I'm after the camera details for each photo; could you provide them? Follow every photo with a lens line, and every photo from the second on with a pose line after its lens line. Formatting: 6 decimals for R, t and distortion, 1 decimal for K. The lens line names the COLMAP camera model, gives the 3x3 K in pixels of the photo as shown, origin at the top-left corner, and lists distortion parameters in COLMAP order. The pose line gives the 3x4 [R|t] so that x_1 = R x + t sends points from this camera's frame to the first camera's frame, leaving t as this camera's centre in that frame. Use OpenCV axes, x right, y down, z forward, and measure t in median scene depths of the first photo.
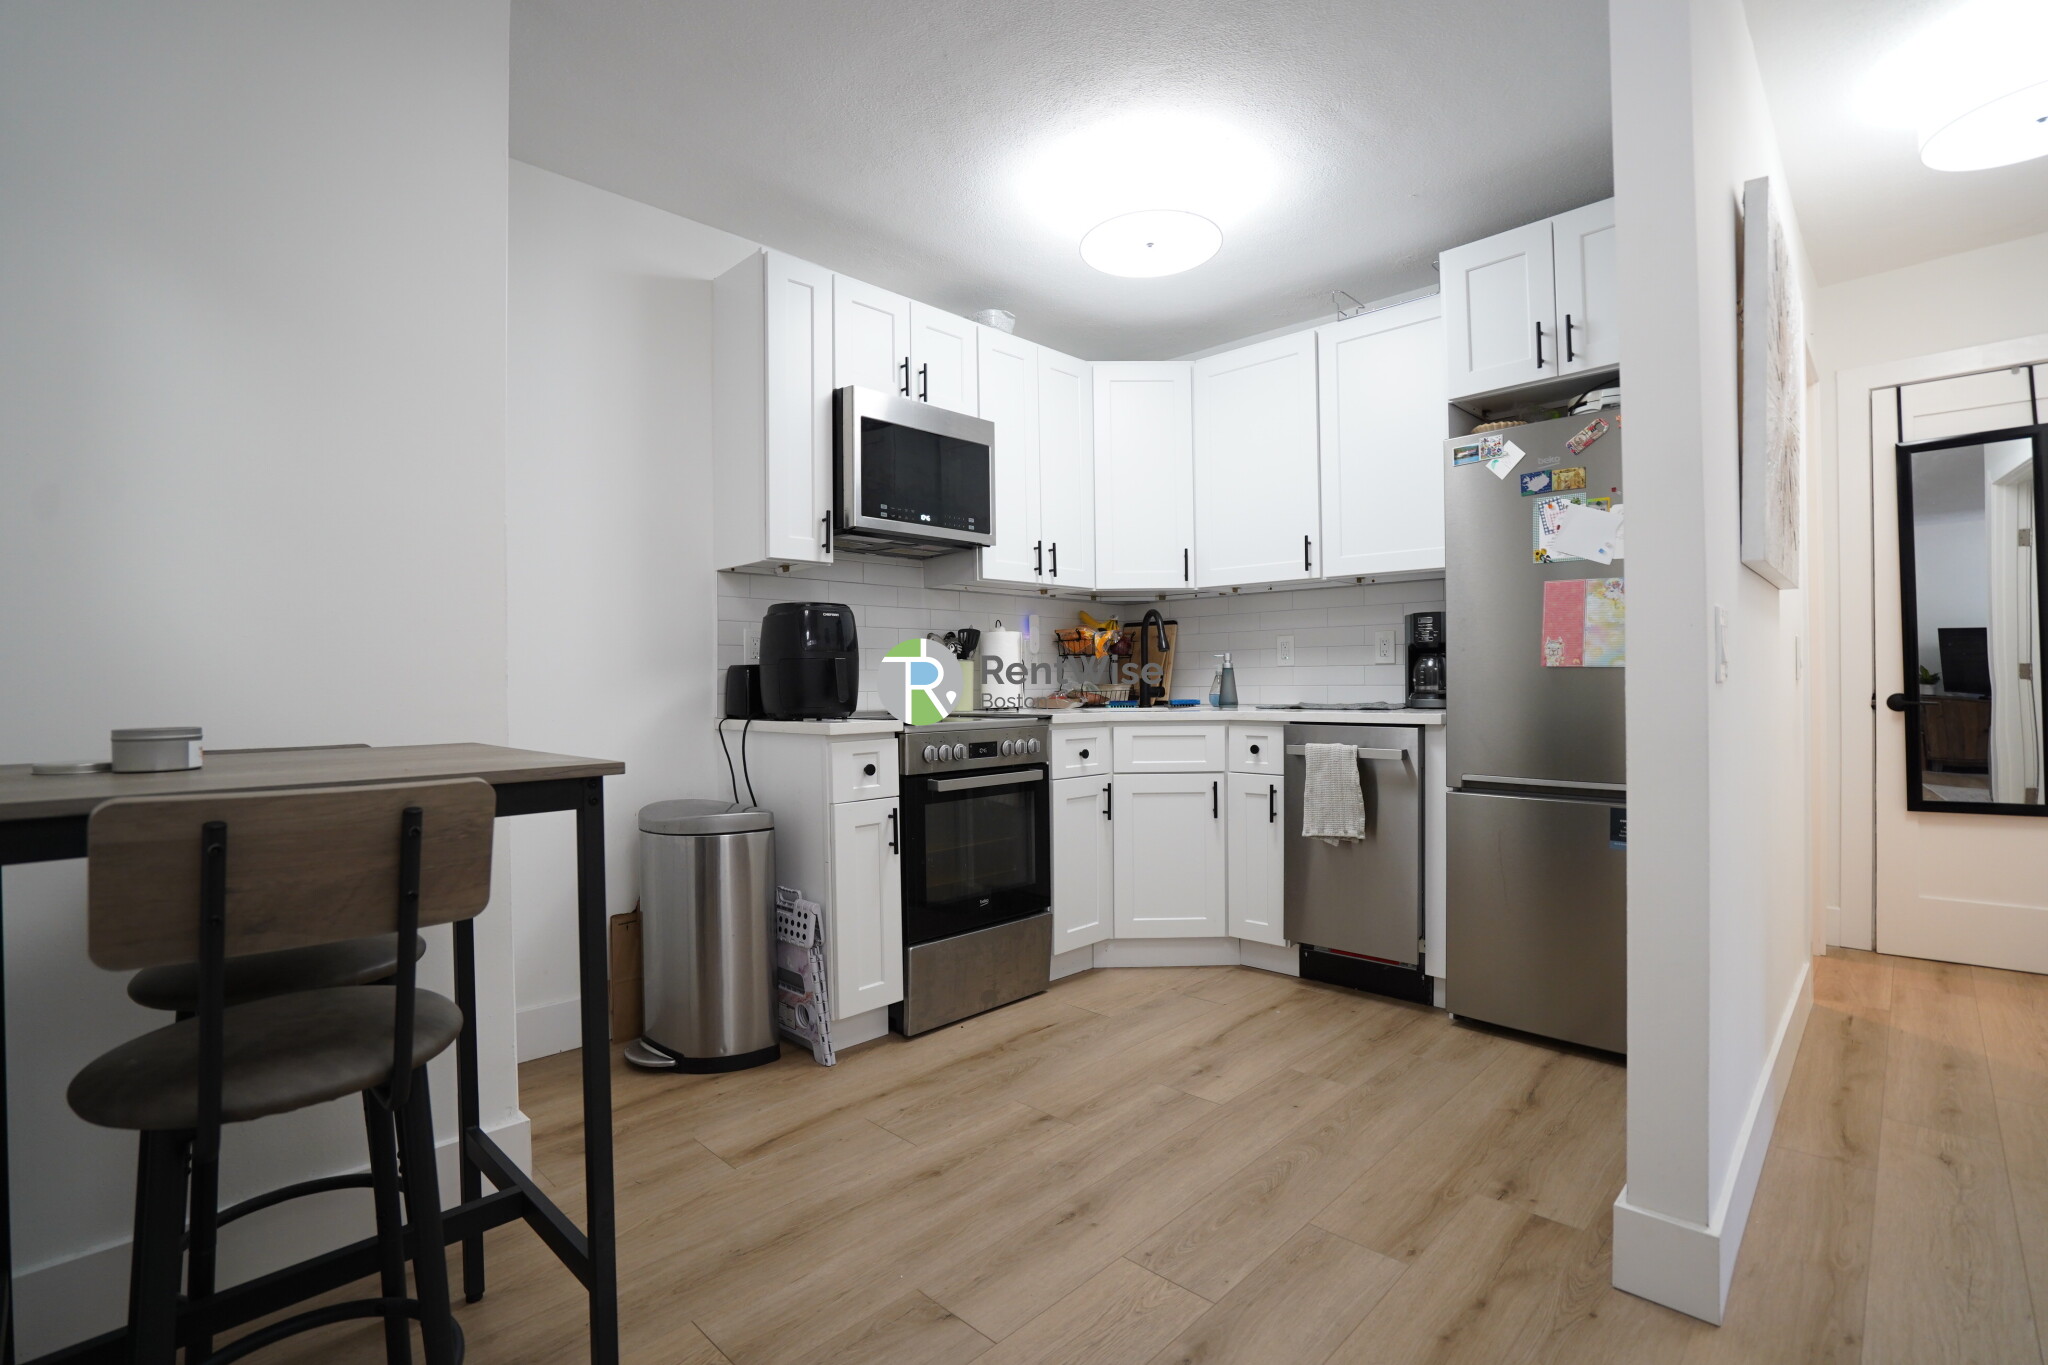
lens RADIAL K [[948.3, 0, 1032.3], [0, 948.3, 680.6], [0, 0, 1]] dist [-0.075297, 0.029476]
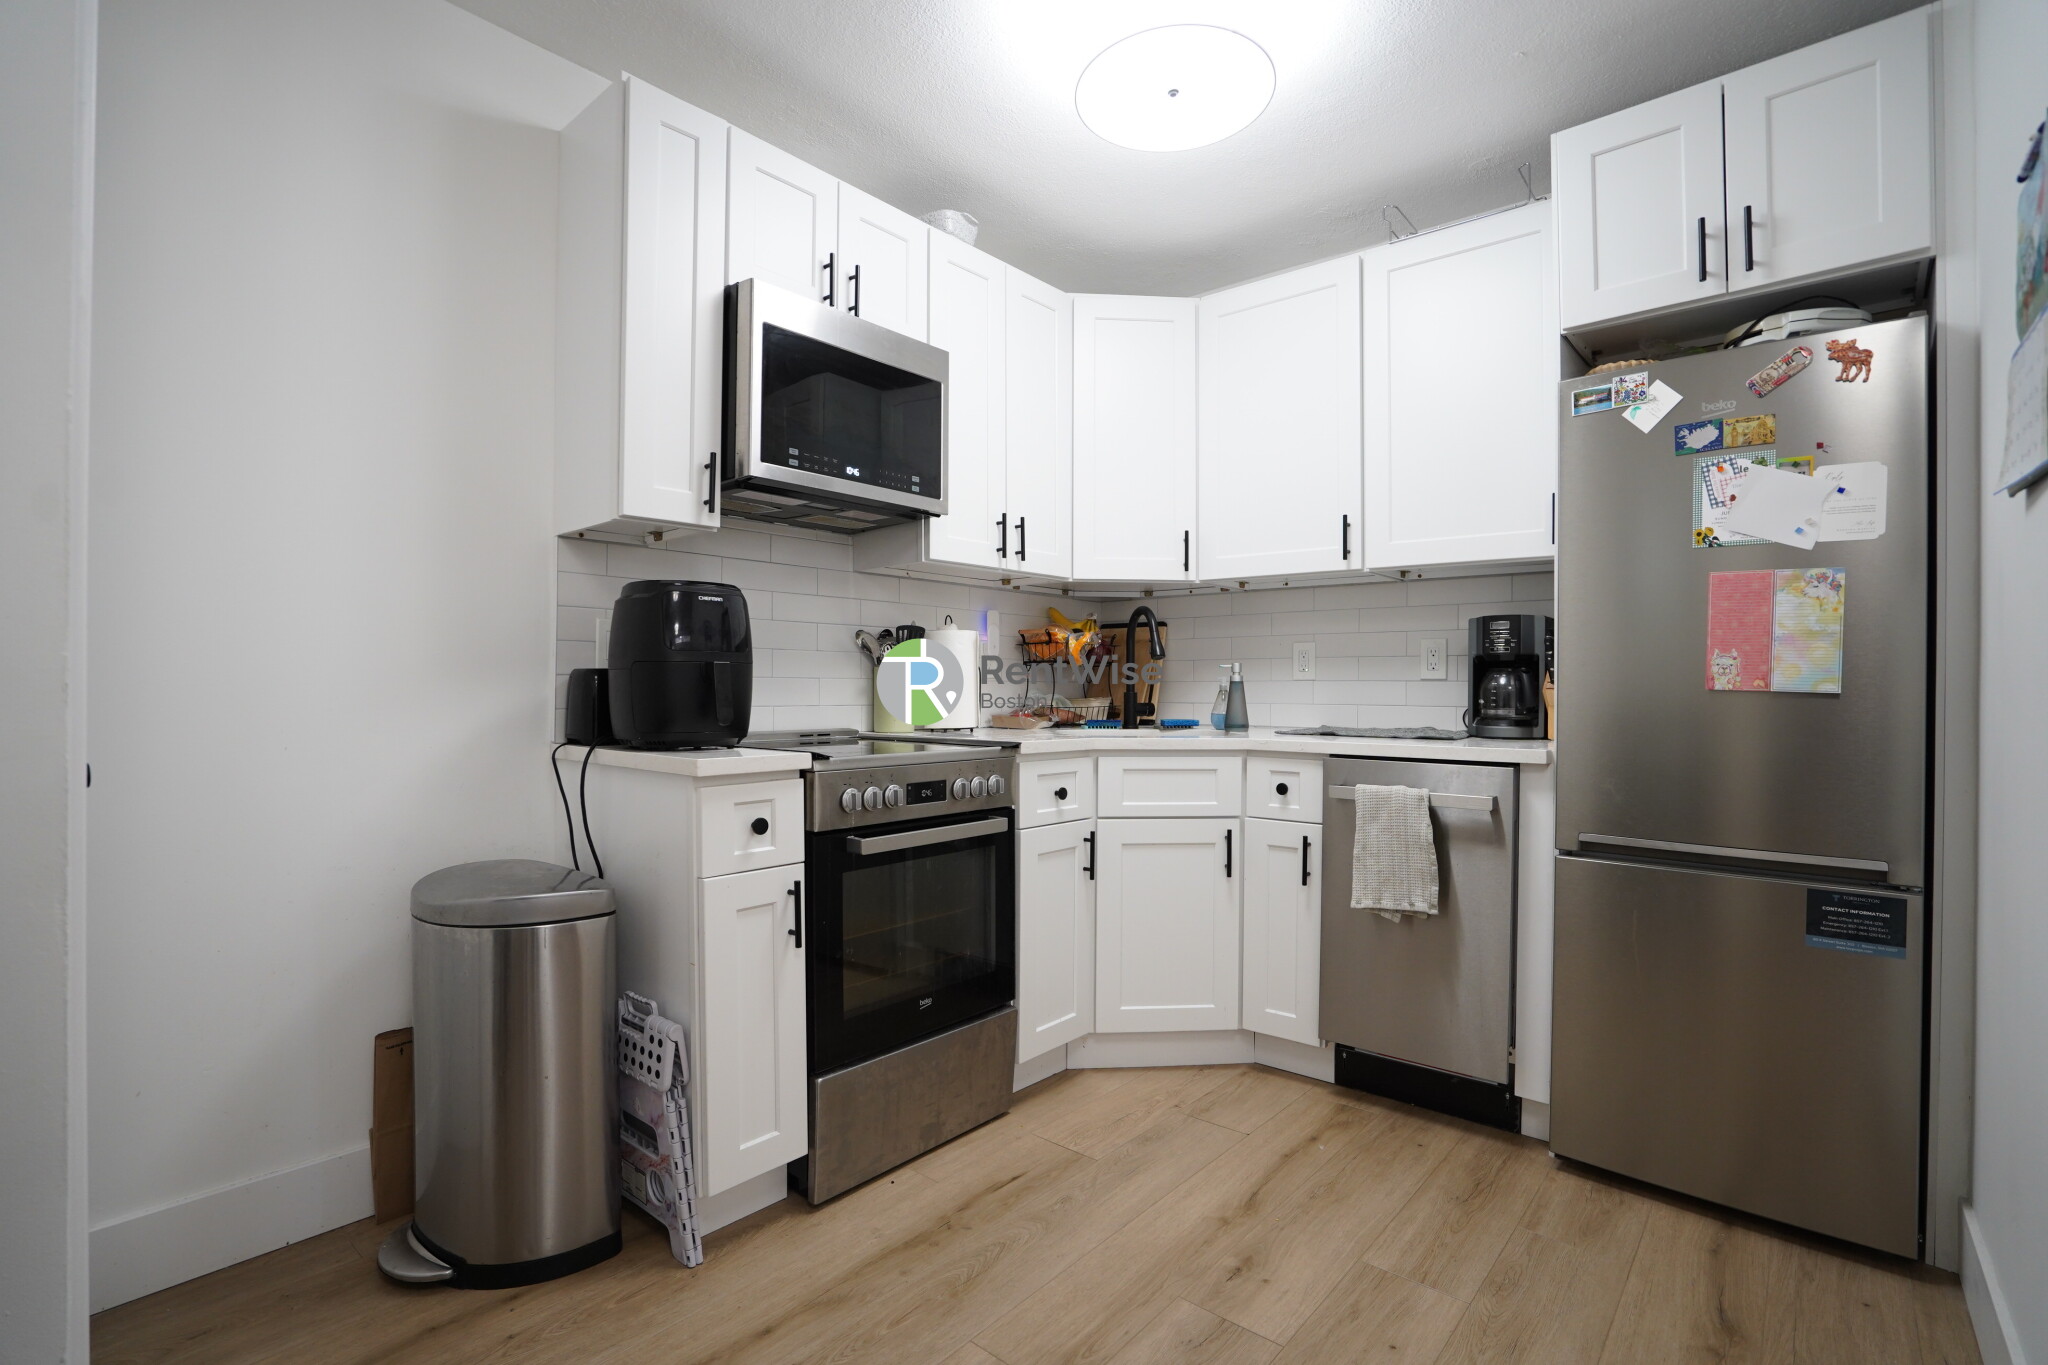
lens RADIAL K [[948.3, 0, 1032.3], [0, 948.3, 680.6], [0, 0, 1]] dist [-0.075297, 0.029476]
pose [[0.998122, 0.015695, 0.059217, -0.015857], [-0.015390, 0.999866, -0.005596, -0.008955], [-0.059297, 0.004674, 0.998229, 0.278223]]
